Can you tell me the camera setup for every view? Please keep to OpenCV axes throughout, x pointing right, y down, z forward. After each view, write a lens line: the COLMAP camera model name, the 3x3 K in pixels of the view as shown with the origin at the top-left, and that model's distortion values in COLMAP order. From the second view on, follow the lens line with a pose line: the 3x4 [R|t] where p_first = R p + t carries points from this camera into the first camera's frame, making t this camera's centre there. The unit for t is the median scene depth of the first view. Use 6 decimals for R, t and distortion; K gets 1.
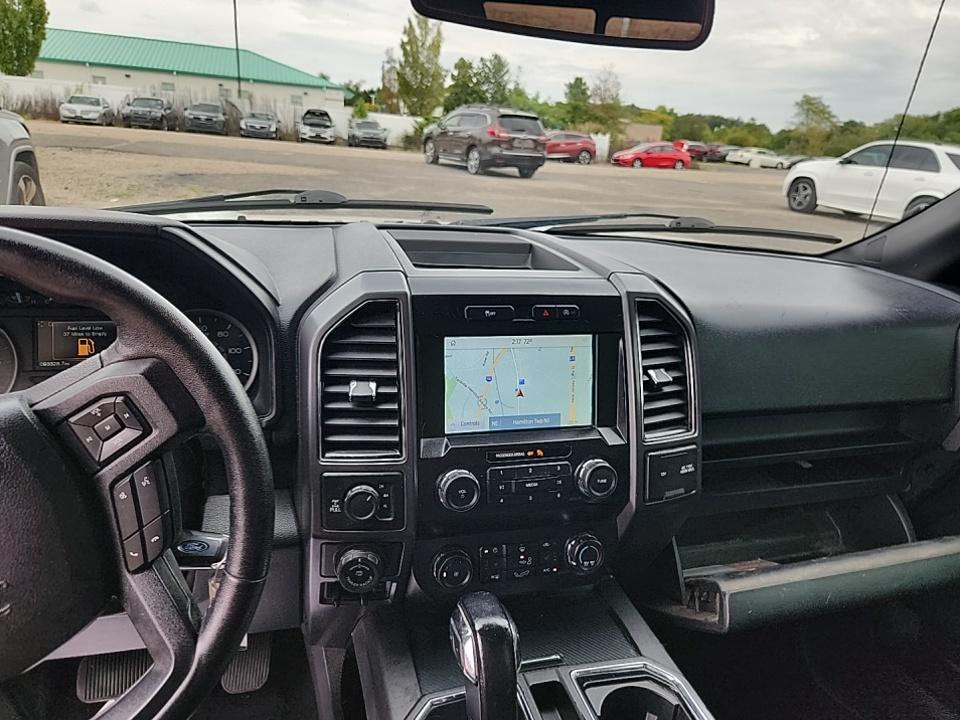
lens RADIAL K [[666.8, 0, 479.4], [0, 666.8, 352.6], [0, 0, 1]] dist [0.046804, -0.040963]
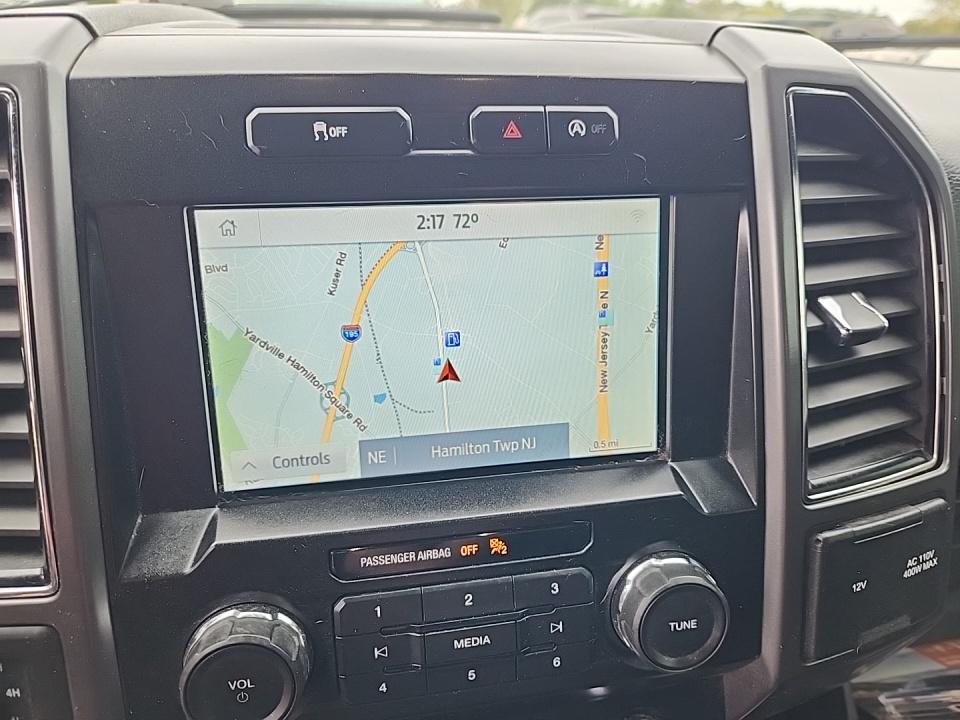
lens RADIAL K [[666.8, 0, 498.4], [0, 666.8, 356.6], [0, 0, 1]] dist [0.046804, -0.040963]
pose [[0.994402, -0.009624, -0.105222, 0.120982], [0.021170, 0.993798, 0.109169, 0.014752], [0.103518, -0.110786, 0.988438, 0.634460]]
